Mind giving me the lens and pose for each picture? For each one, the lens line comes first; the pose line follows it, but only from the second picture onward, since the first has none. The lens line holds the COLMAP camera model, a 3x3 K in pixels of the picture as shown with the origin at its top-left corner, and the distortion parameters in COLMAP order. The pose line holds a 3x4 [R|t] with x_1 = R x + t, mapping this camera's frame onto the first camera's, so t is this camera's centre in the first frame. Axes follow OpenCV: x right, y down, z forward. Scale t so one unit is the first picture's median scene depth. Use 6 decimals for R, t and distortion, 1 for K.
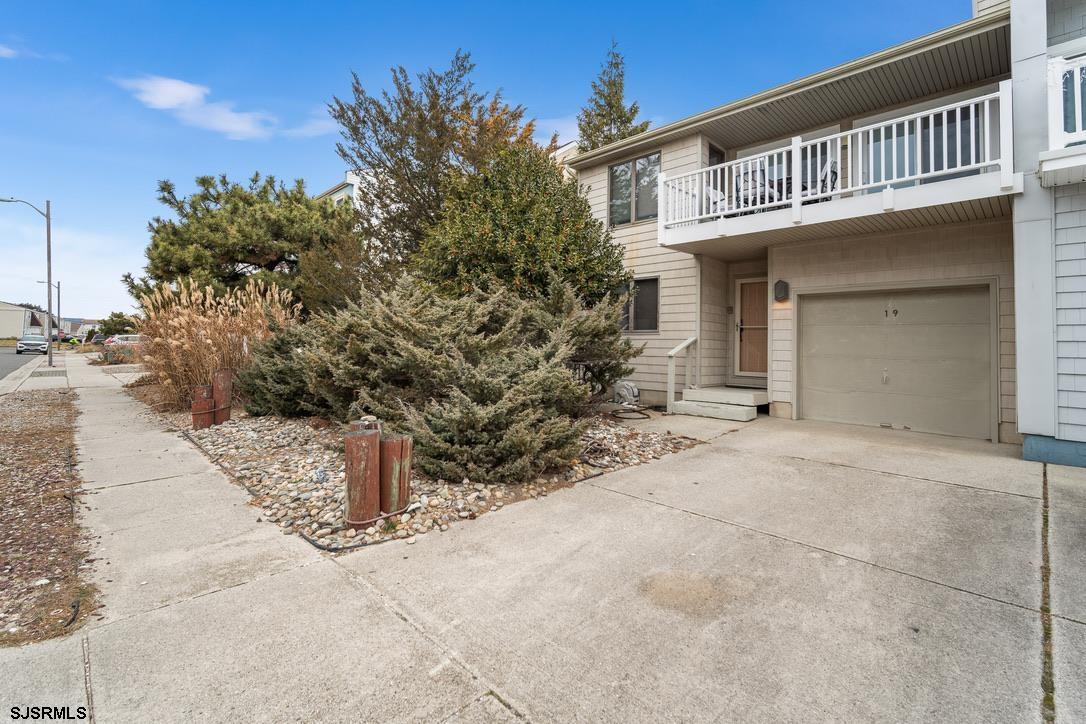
lens RADIAL K [[486.6, 0, 543.9], [0, 486.6, 327.2], [0, 0, 1]] dist [-0.004779, -0.000172]
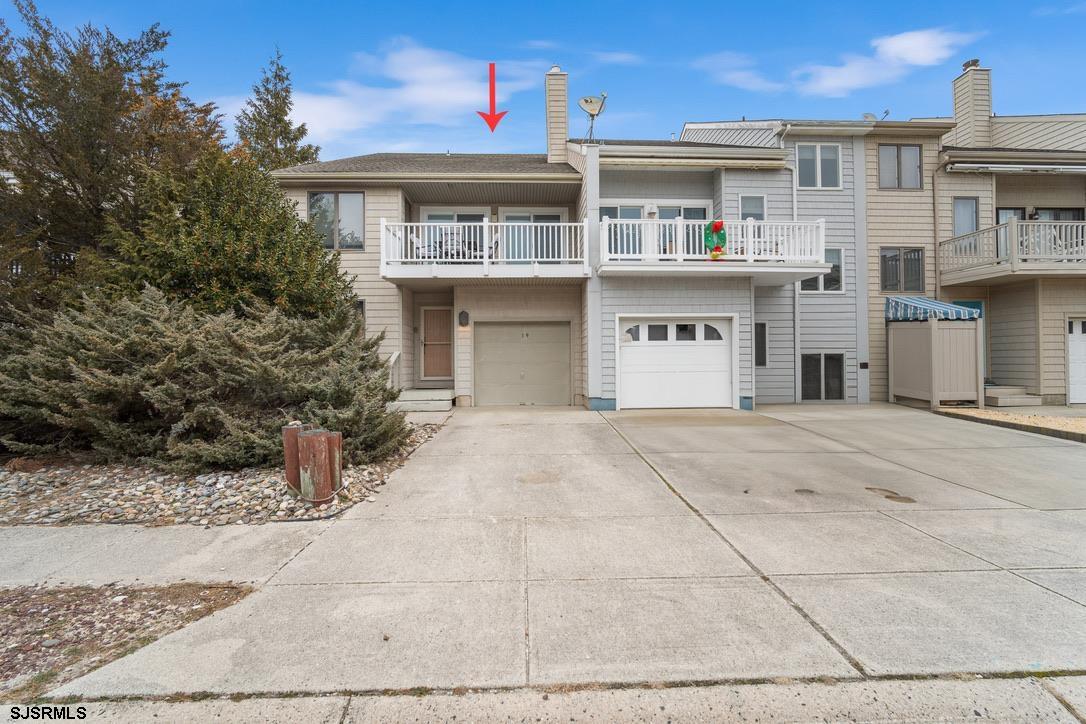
lens RADIAL K [[483.4, 0, 543.6], [0, 483.4, 357.3], [0, 0, 1]] dist [-0.002507, 0.000122]
pose [[0.662409, -0.020361, 0.748866, -0.472691], [-0.005953, 0.999456, 0.032440, -0.008806], [-0.749119, -0.025947, 0.661927, -0.133754]]
